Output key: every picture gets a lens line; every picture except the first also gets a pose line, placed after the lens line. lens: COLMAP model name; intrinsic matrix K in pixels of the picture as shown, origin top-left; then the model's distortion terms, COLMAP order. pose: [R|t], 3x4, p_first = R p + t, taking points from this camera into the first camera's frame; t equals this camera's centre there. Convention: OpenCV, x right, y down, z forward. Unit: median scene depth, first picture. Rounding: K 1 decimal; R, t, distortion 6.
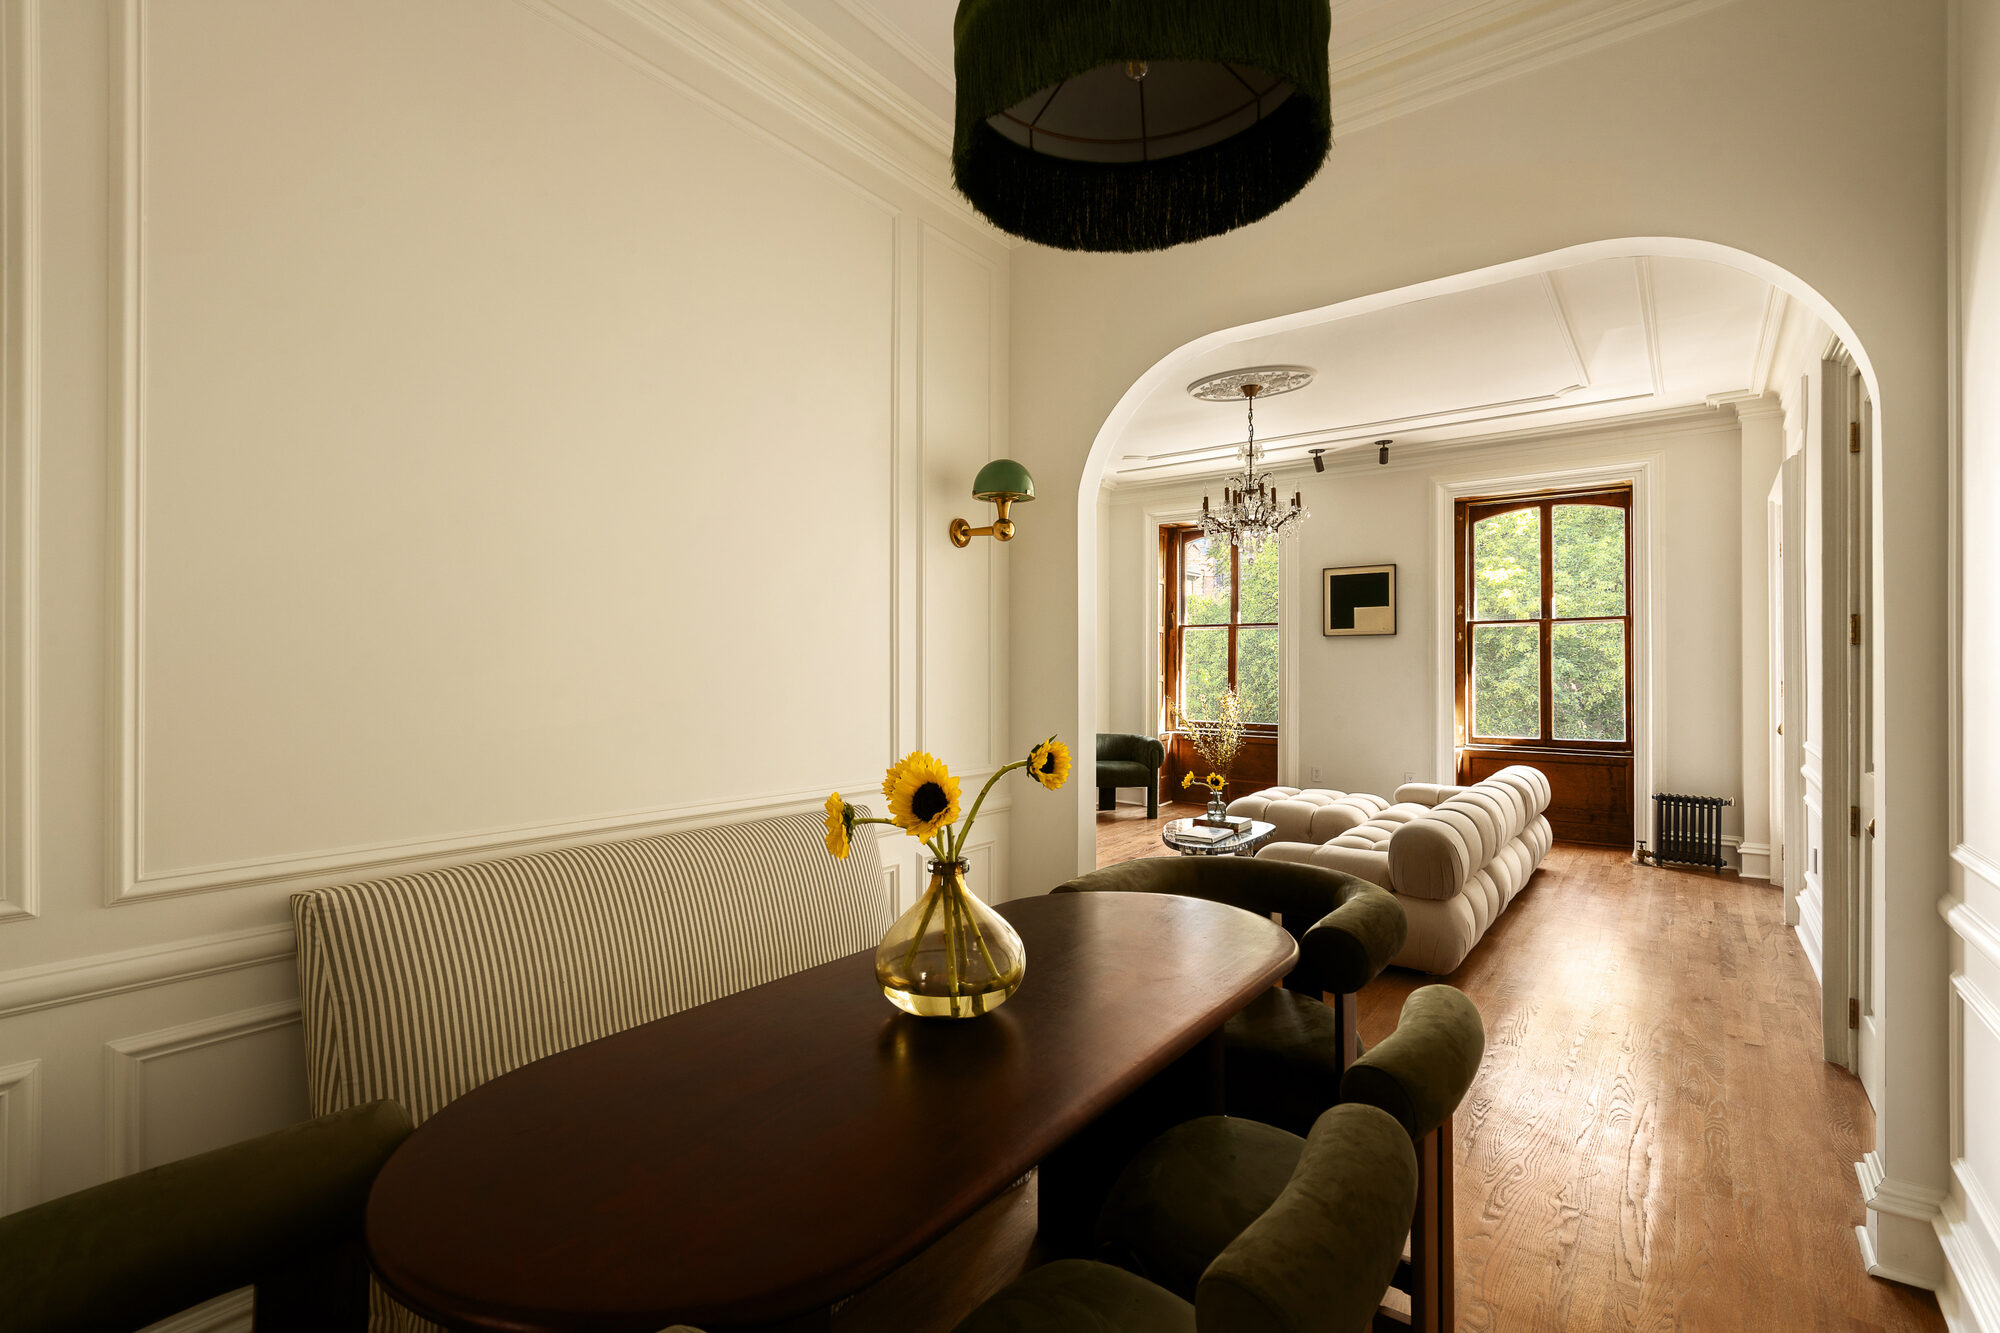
lens RADIAL K [[929.7, 0, 1000.0], [0, 929.7, 666.5], [0, 0, 1]] dist [-0.000038, -0.000109]
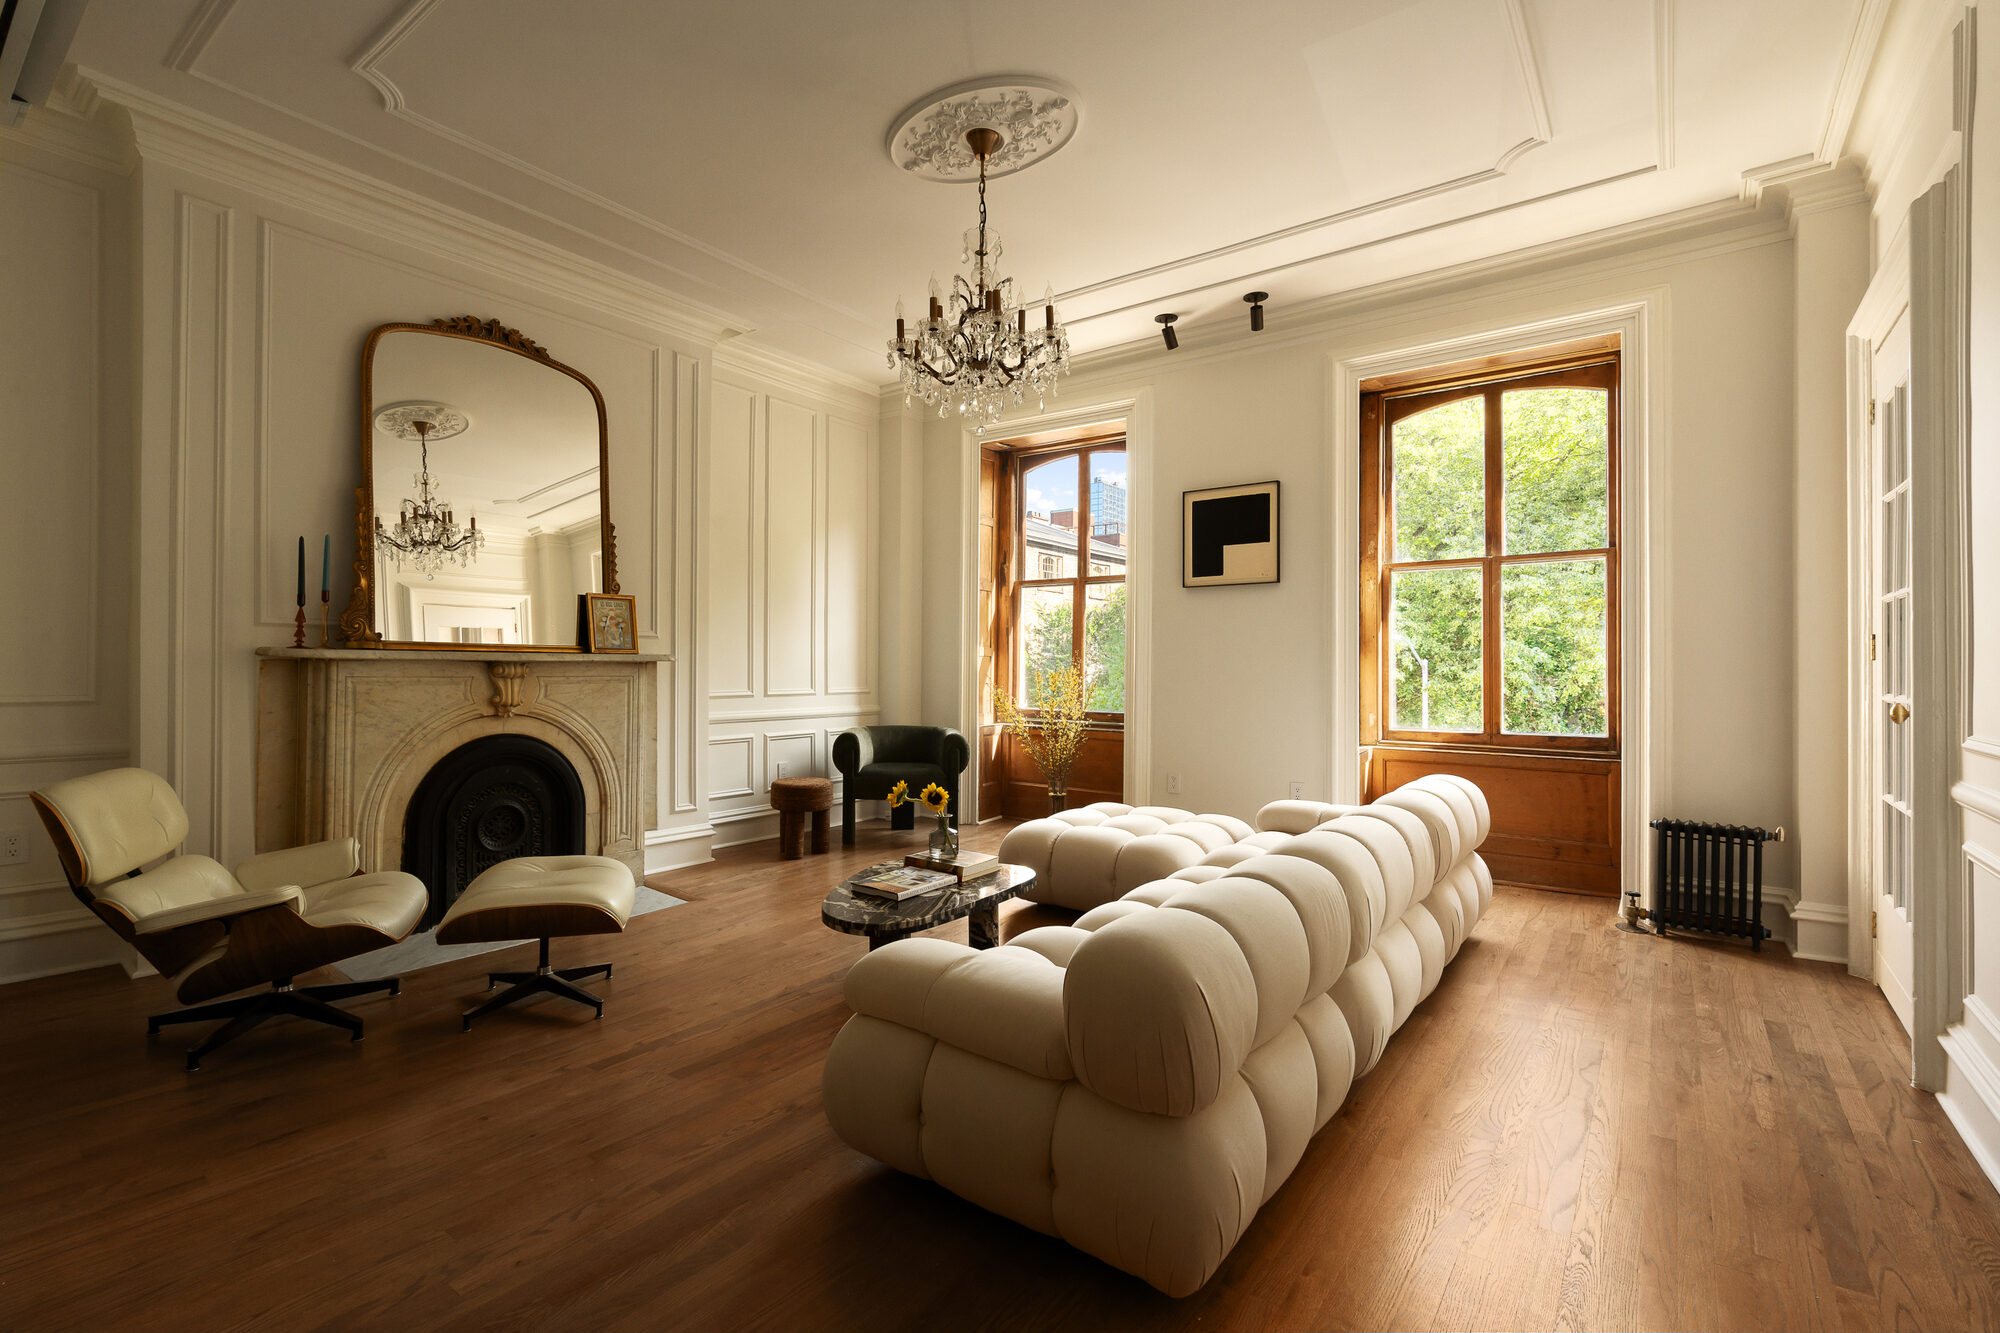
lens RADIAL K [[906.8, 0, 1000.0], [0, 906.8, 666.5], [0, 0, 1]] dist [-0.001798, -0.000377]
pose [[0.999982, 0.002850, 0.005217, 0.226000], [-0.002864, 0.999992, 0.002640, 0.028697], [-0.005209, -0.002655, 0.999983, 0.341478]]
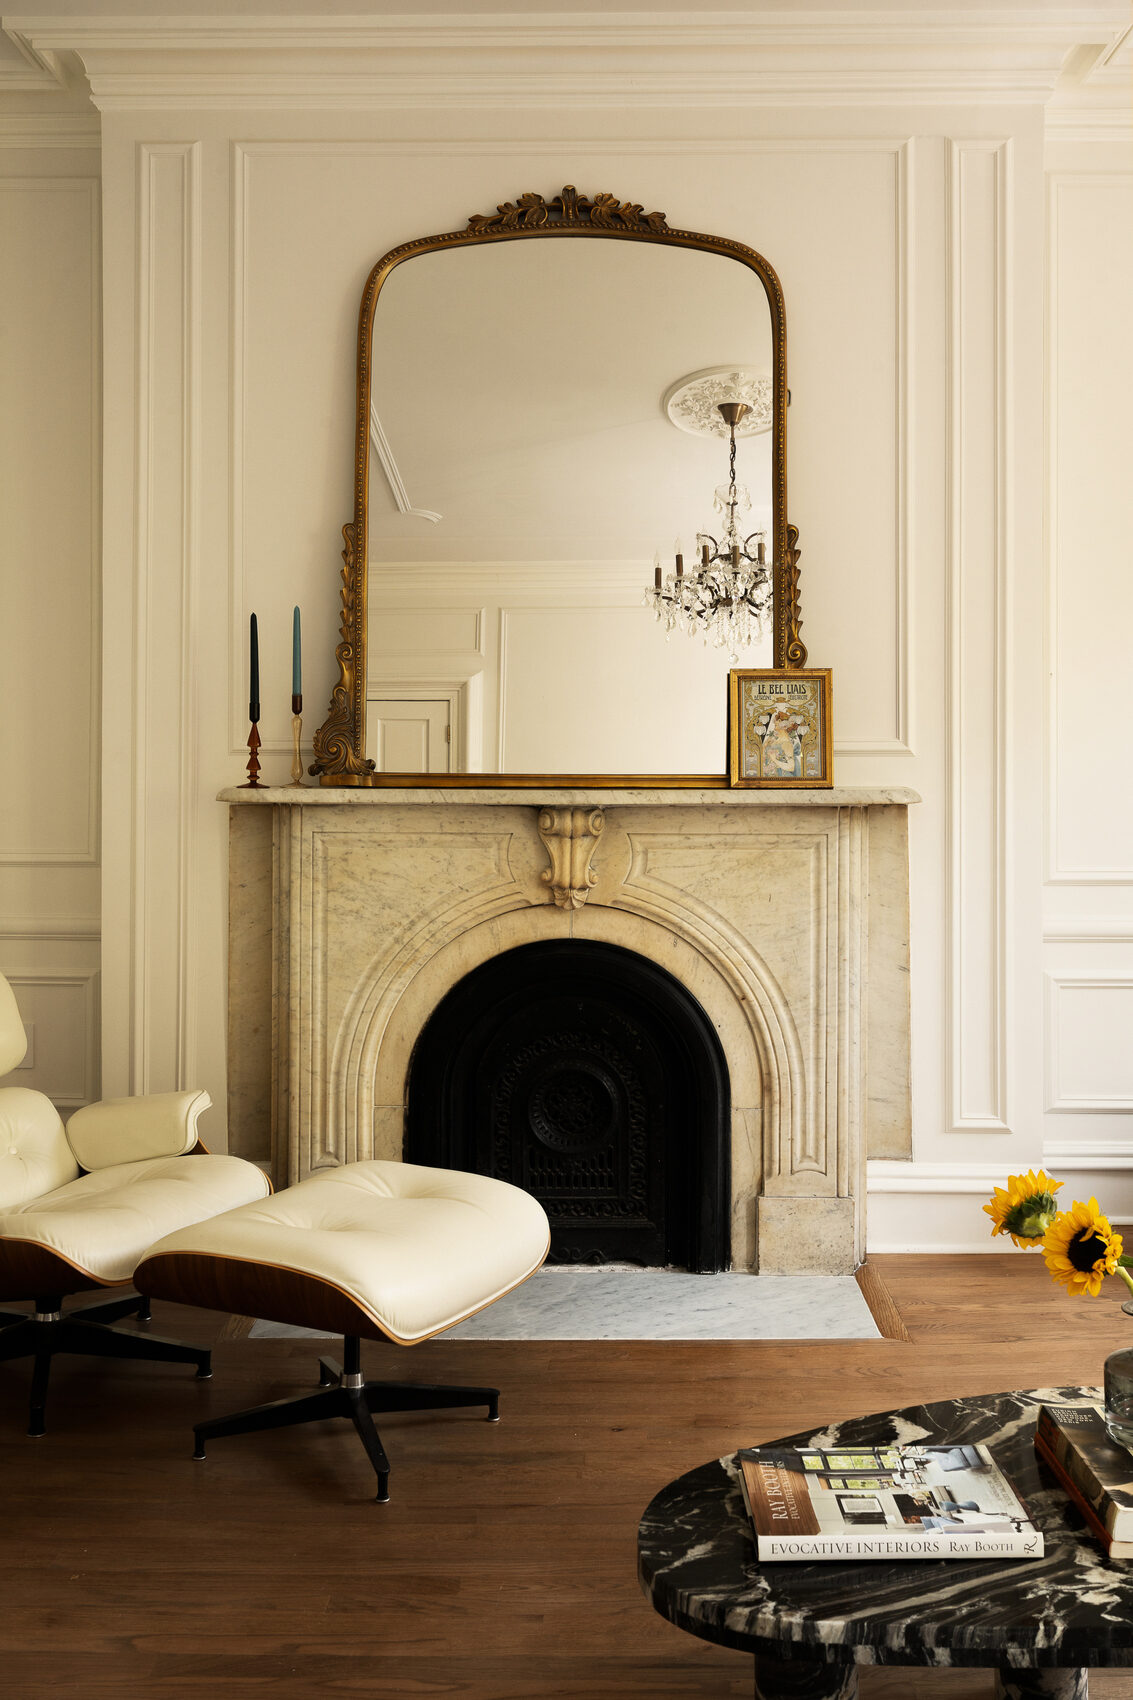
lens RADIAL K [[1602.5, 0, 569.6], [0, 1602.5, 778.2], [0, 0, 1]] dist [0.008366, -0.016062]
pose [[0.580397, -0.012860, -0.814232, 0.365672], [0.002288, 0.999897, -0.014162, 0.026198], [0.814330, 0.006357, 0.580367, 0.596730]]
